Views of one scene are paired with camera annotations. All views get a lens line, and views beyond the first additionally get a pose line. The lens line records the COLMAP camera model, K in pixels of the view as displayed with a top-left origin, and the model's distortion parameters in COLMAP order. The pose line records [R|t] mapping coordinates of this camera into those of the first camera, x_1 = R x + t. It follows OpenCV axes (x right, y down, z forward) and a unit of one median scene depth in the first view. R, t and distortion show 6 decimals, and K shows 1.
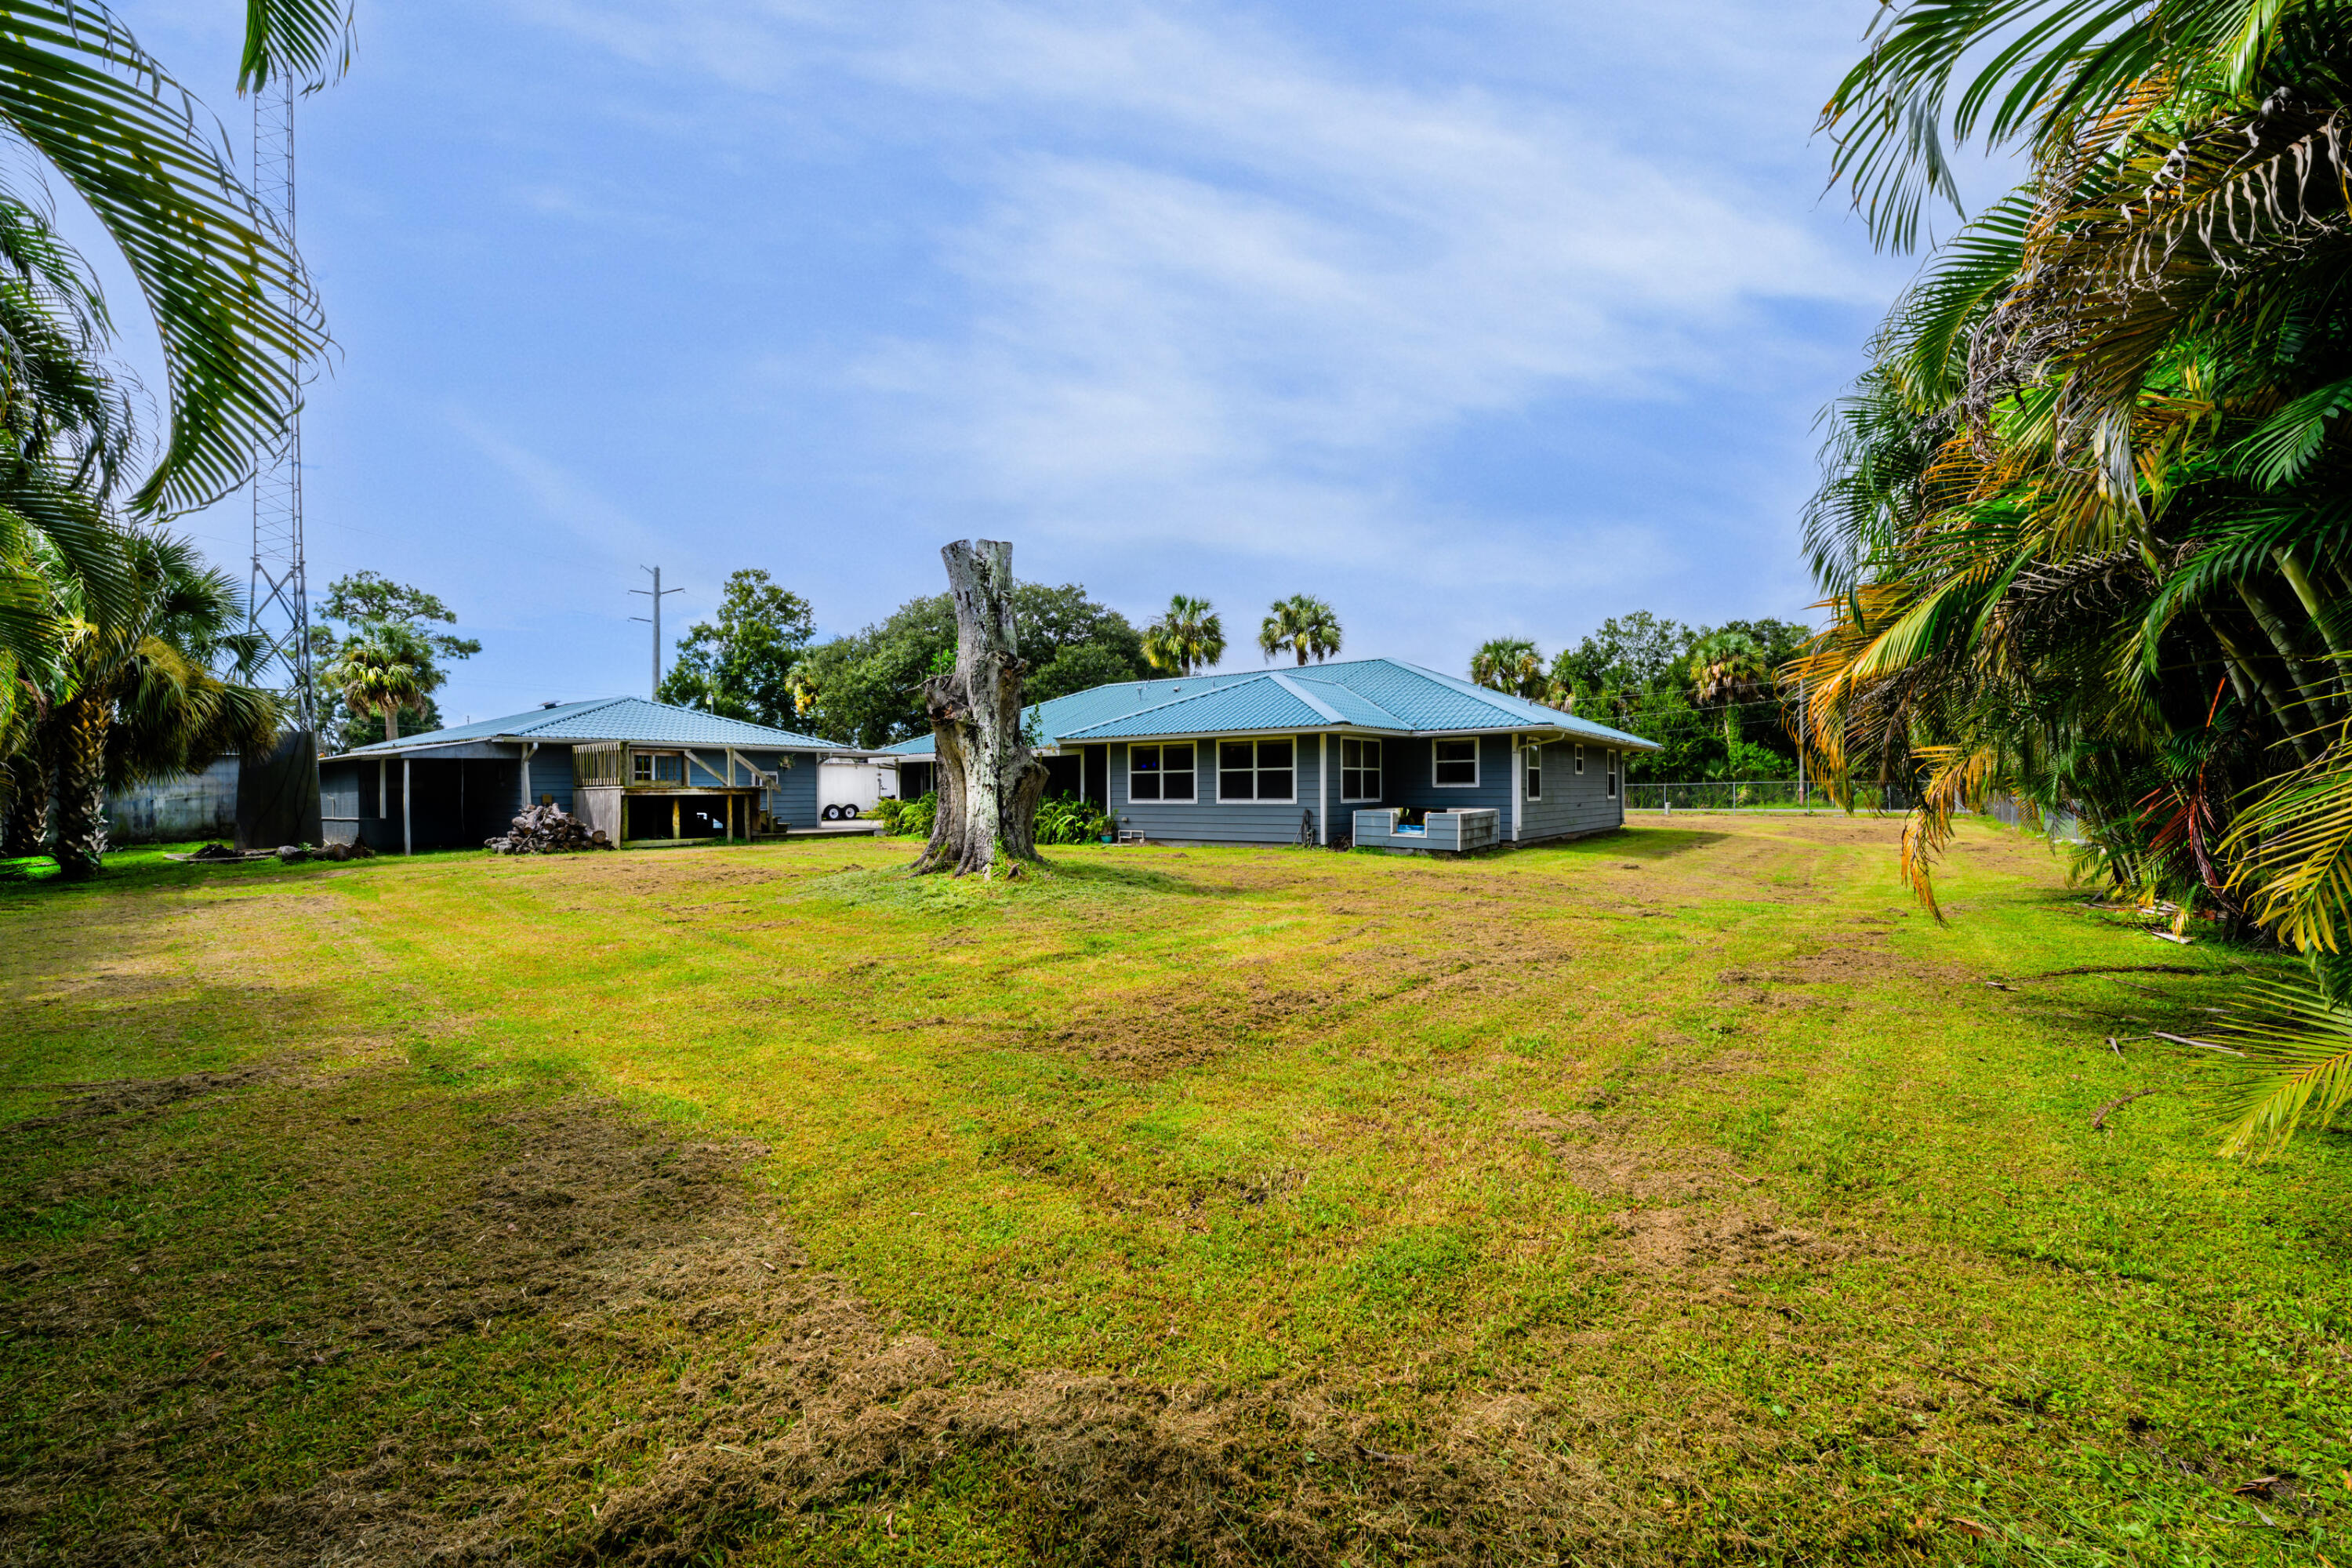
lens RADIAL K [[956.7, 0, 1175.8], [0, 956.7, 784.2], [0, 0, 1]] dist [0.000665, -0.000032]
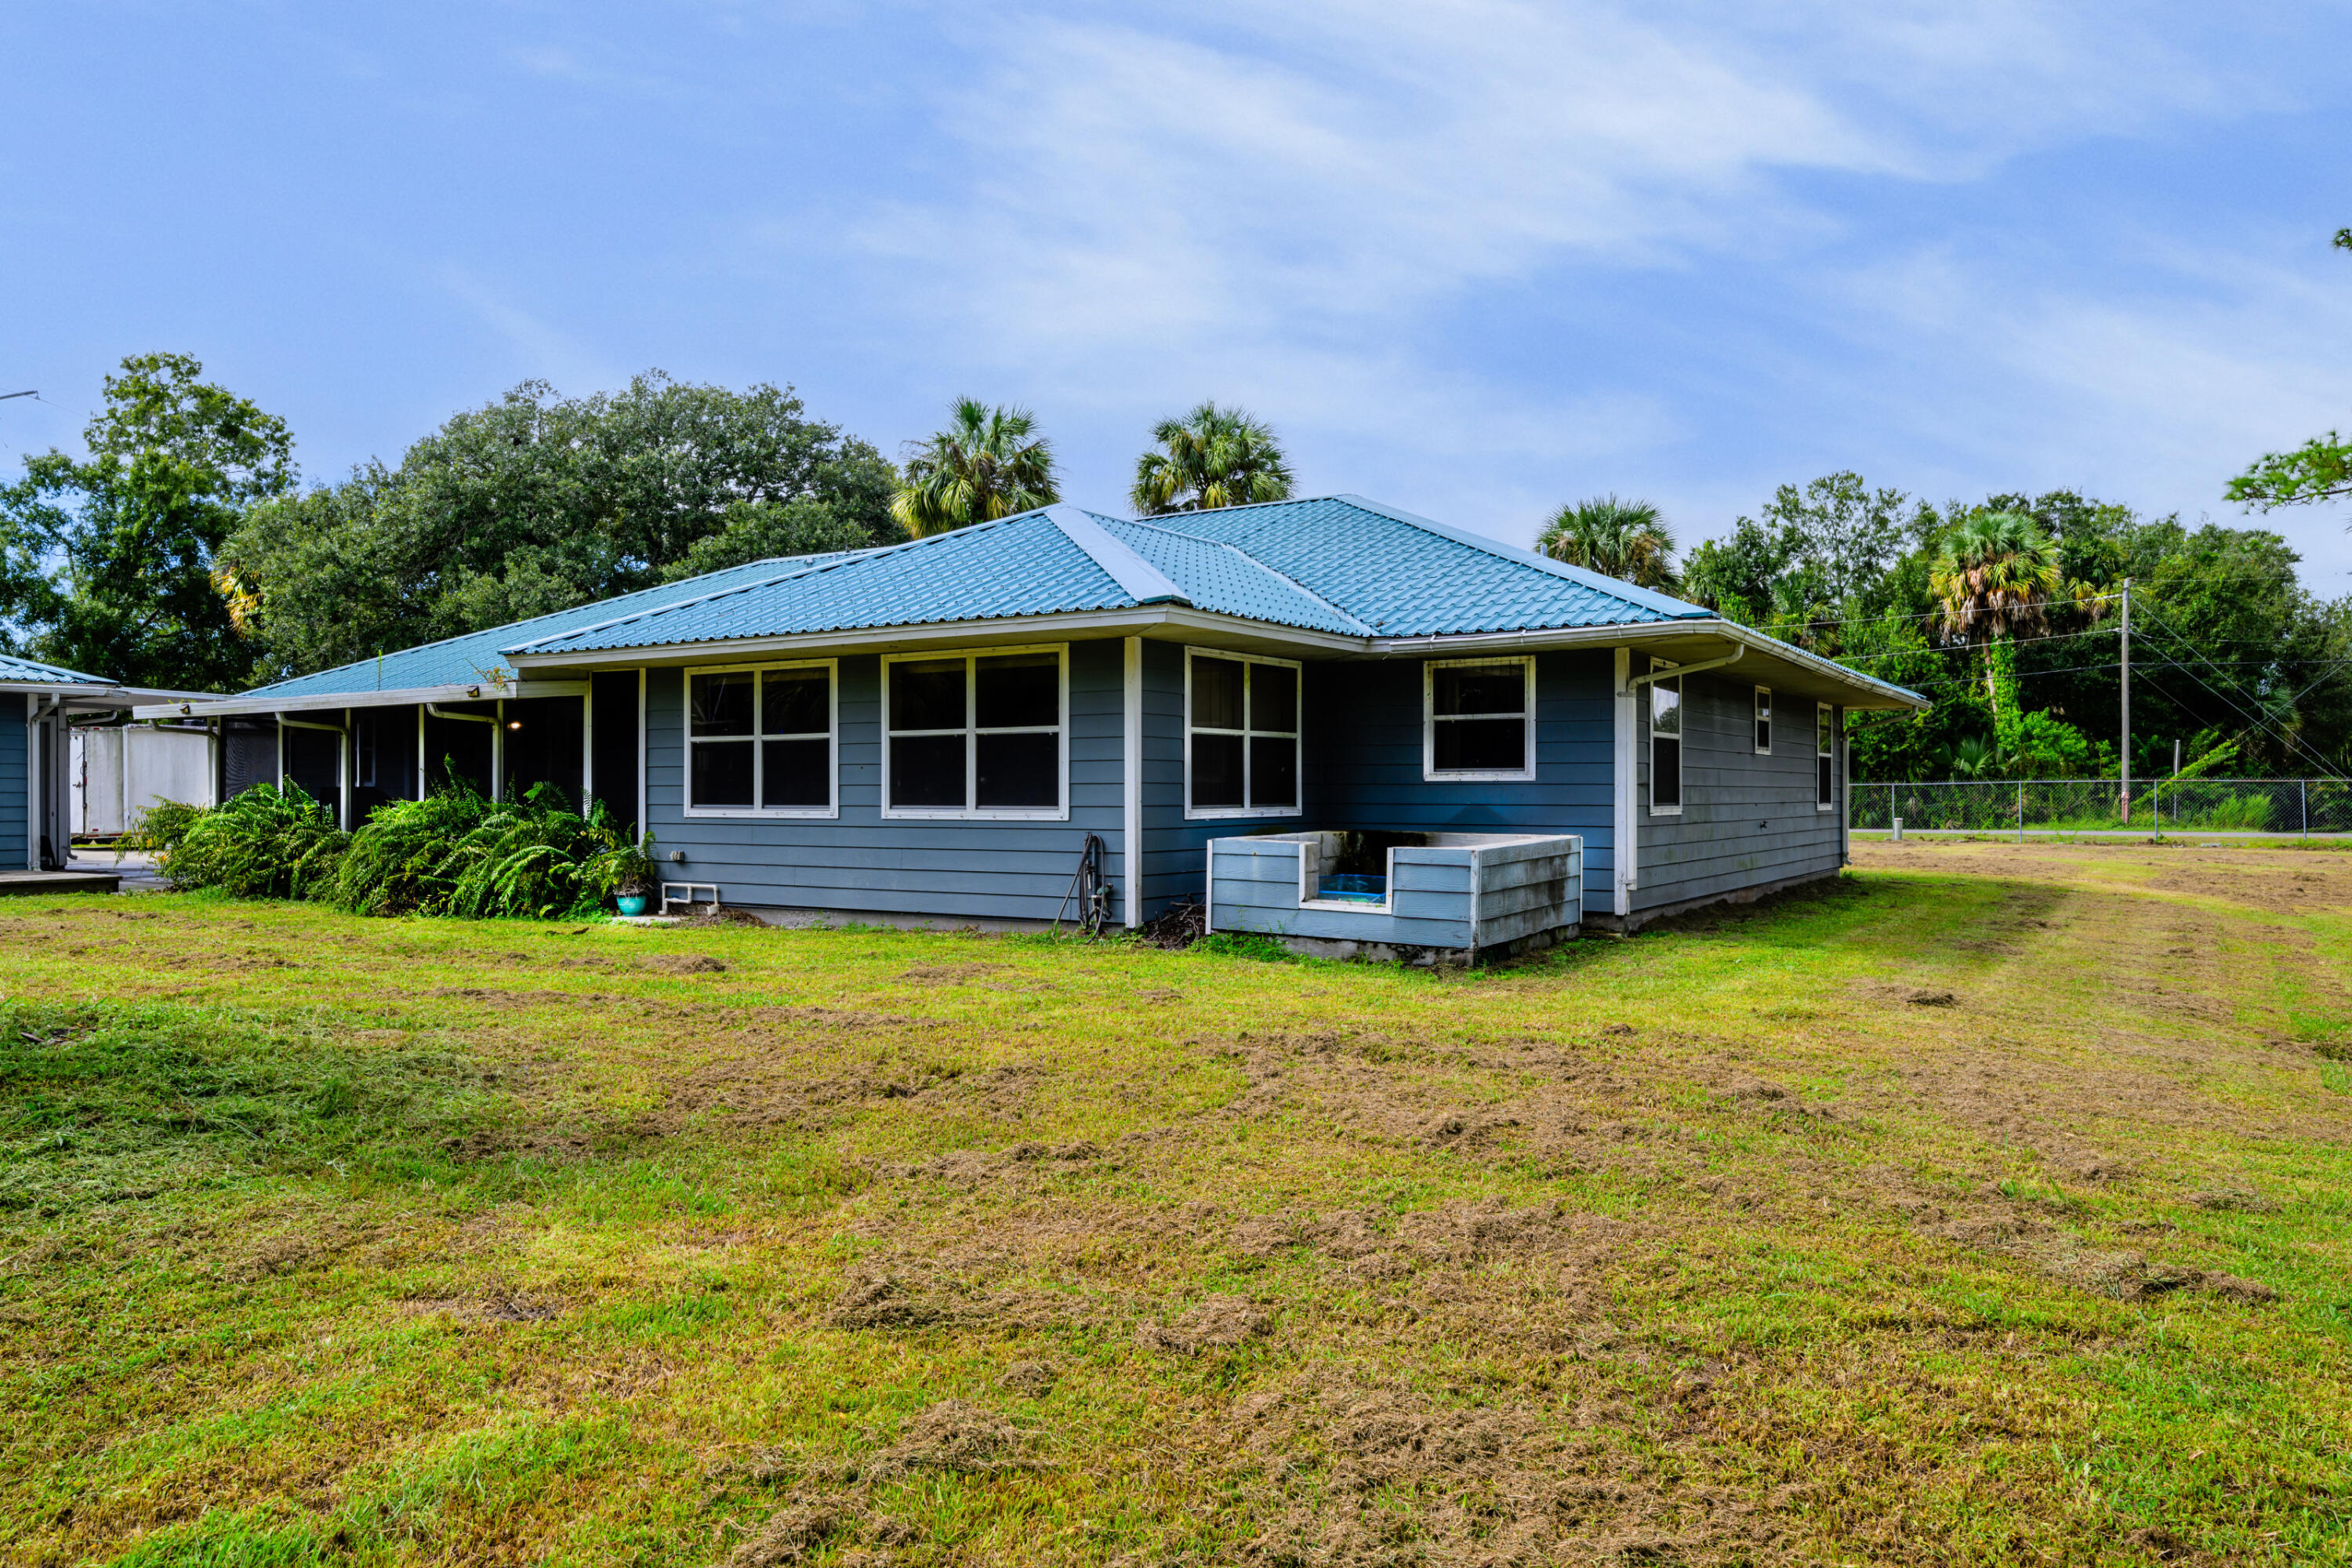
lens RADIAL K [[1610.2, 0, 1177.8], [0, 1610.2, 781.8], [0, 0, 1]] dist [0.000318, 0.000236]
pose [[0.997216, 0.006275, 0.074304, 0.050378], [-0.006250, 0.999980, -0.000566, 0.002125], [-0.074306, 0.000100, 0.997235, 0.144785]]
